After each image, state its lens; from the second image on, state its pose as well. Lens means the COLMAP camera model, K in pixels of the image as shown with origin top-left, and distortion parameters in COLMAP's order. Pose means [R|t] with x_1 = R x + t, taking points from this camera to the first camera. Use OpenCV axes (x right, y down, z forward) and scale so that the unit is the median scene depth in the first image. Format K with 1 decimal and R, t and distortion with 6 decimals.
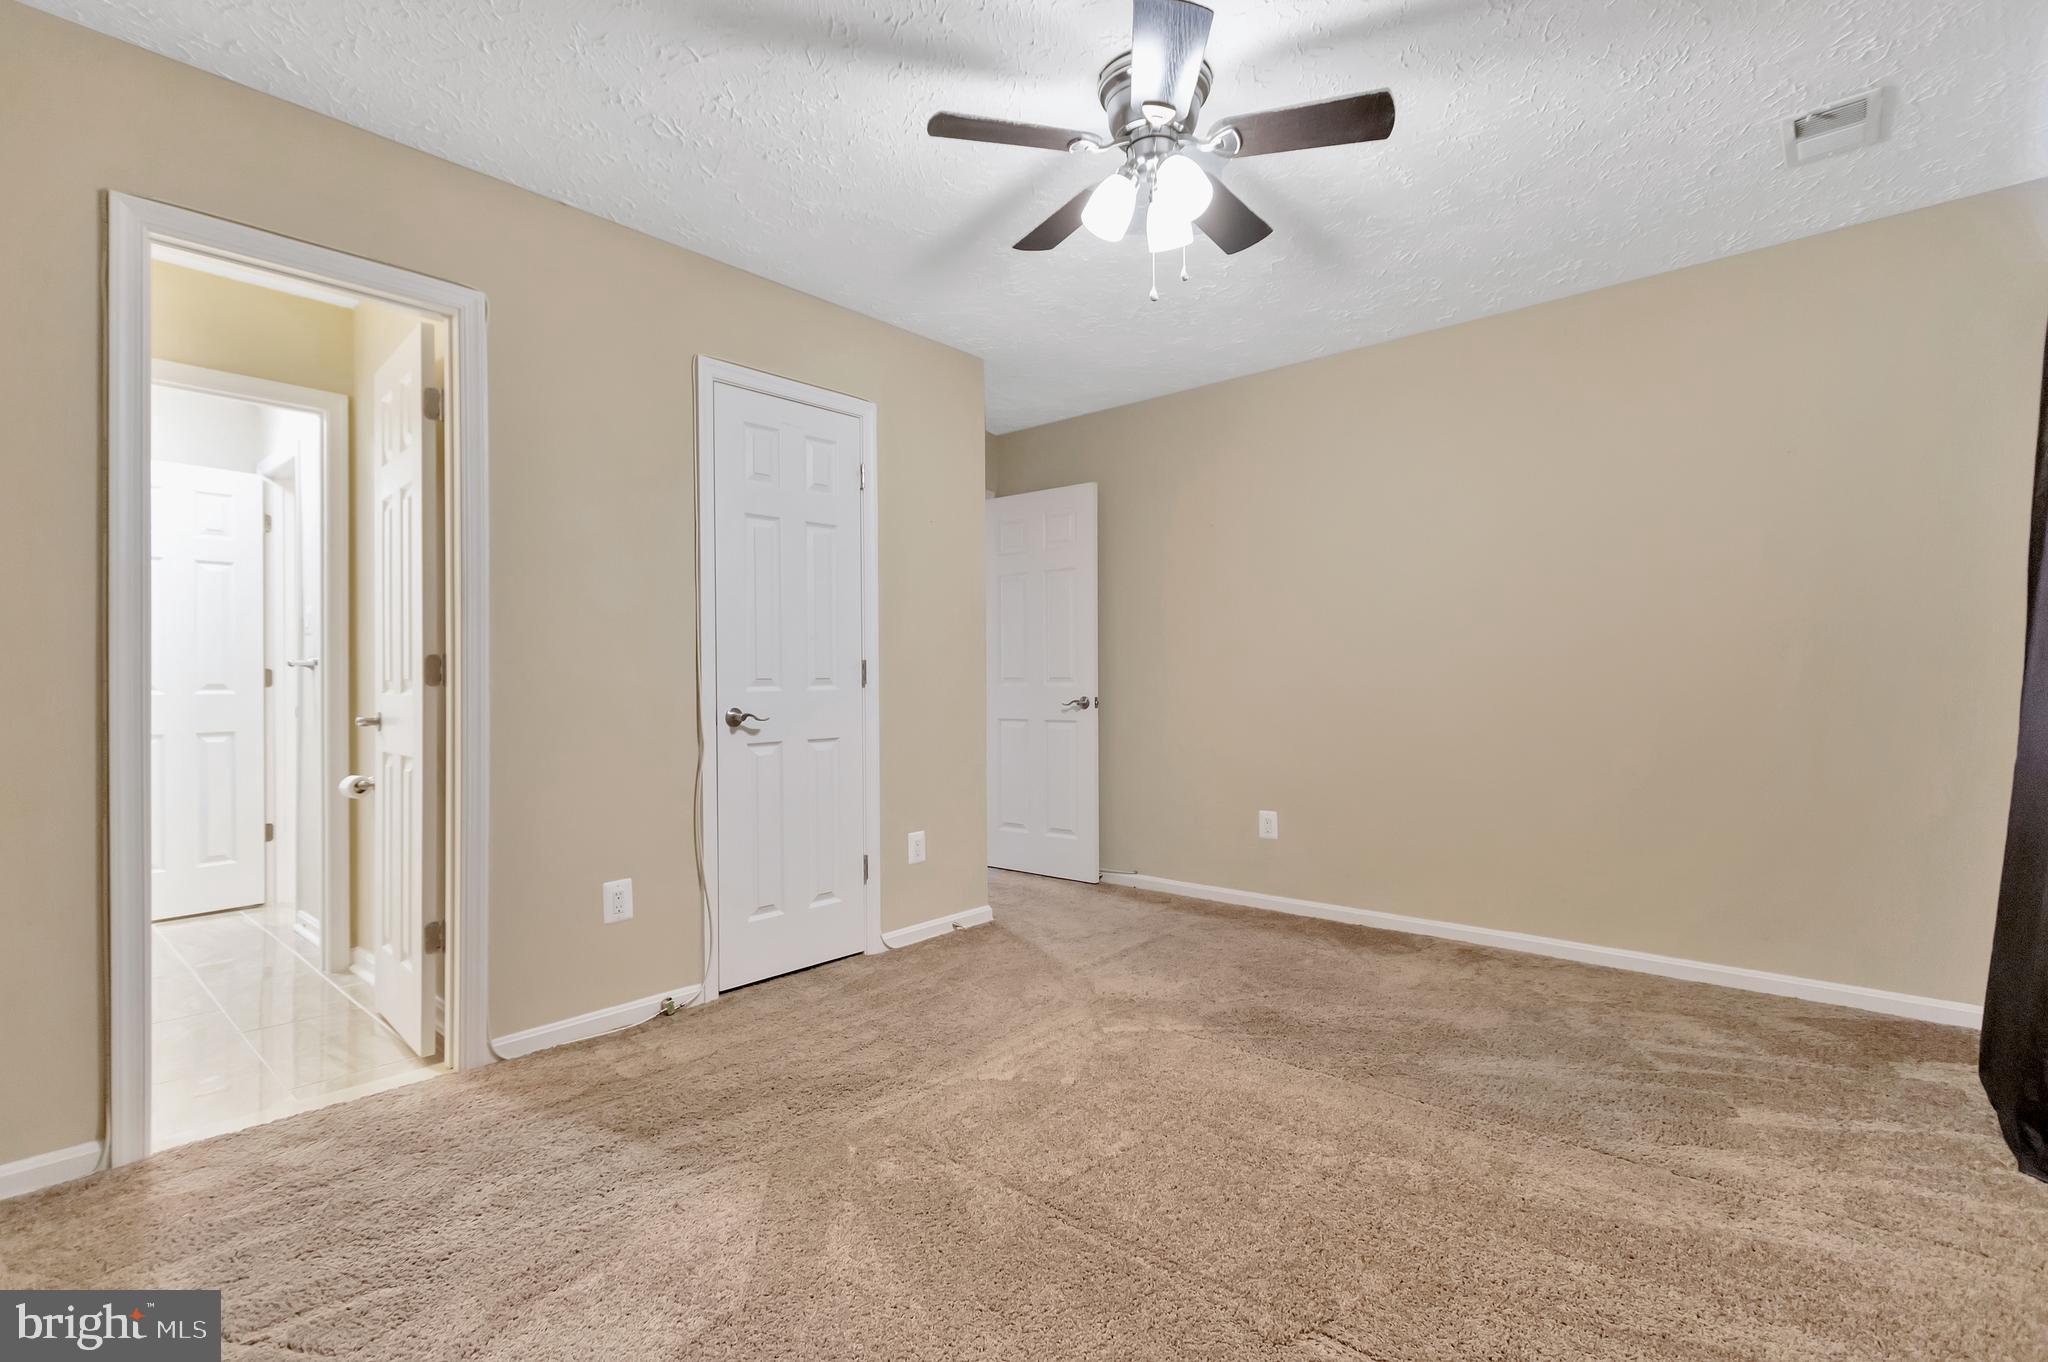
lens RADIAL K [[942.8, 0, 1030.9], [0, 942.8, 694.4], [0, 0, 1]] dist [0.006945, -0.001082]
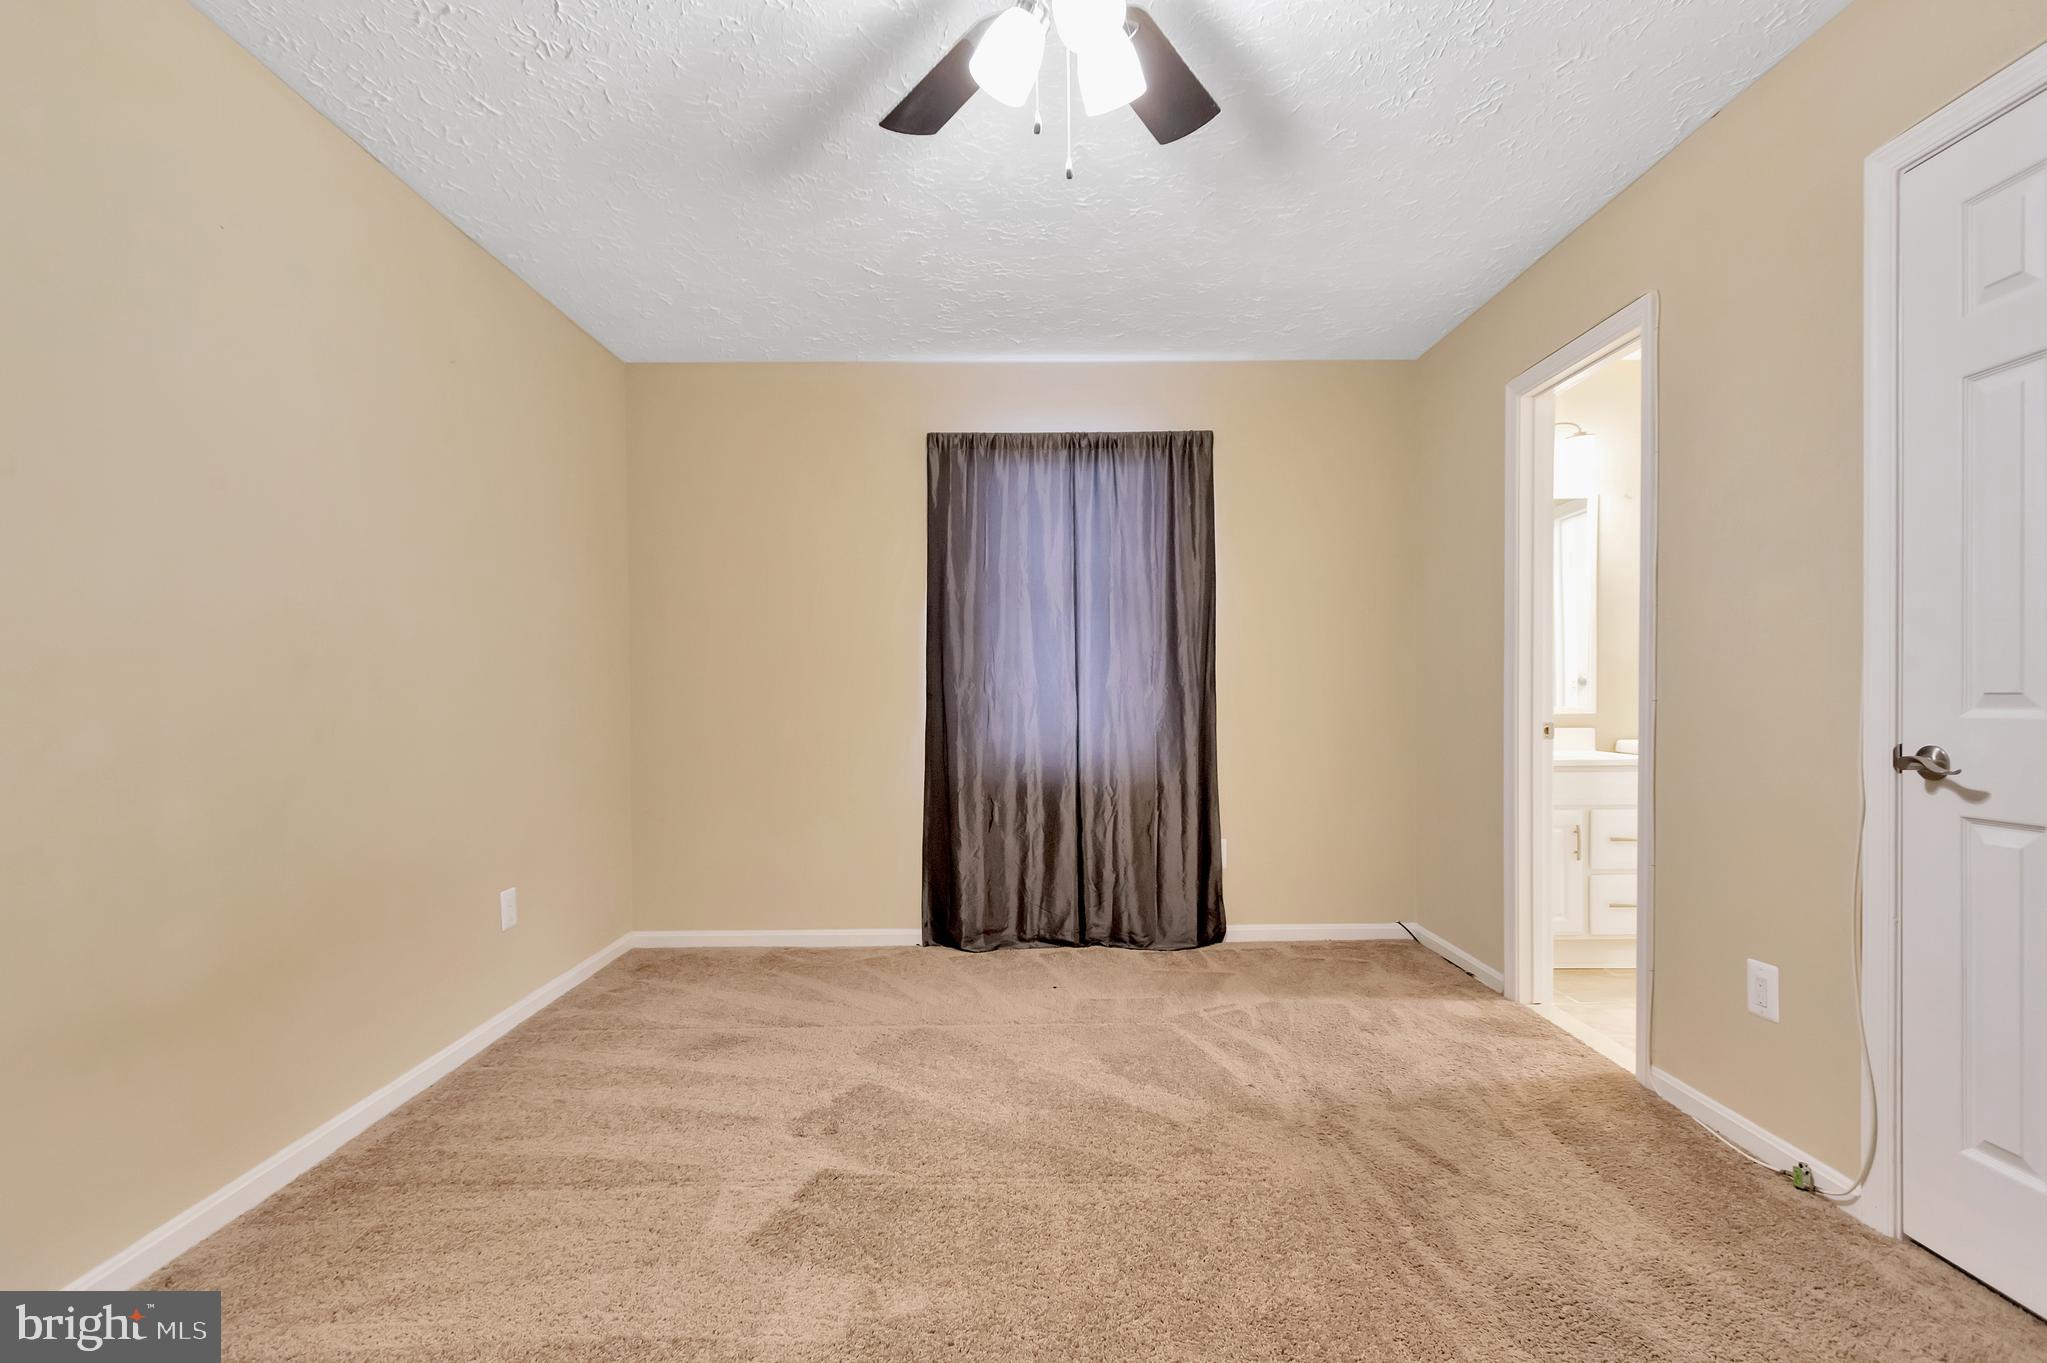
lens RADIAL K [[942.3, 0, 1030.4], [0, 942.3, 694.9], [0, 0, 1]] dist [0.006945, -0.001082]
pose [[-0.749389, 0.008768, -0.662072, 0.474931], [0.002701, 0.999944, 0.010185, -0.024649], [0.662125, 0.005845, -0.749371, 1.123050]]
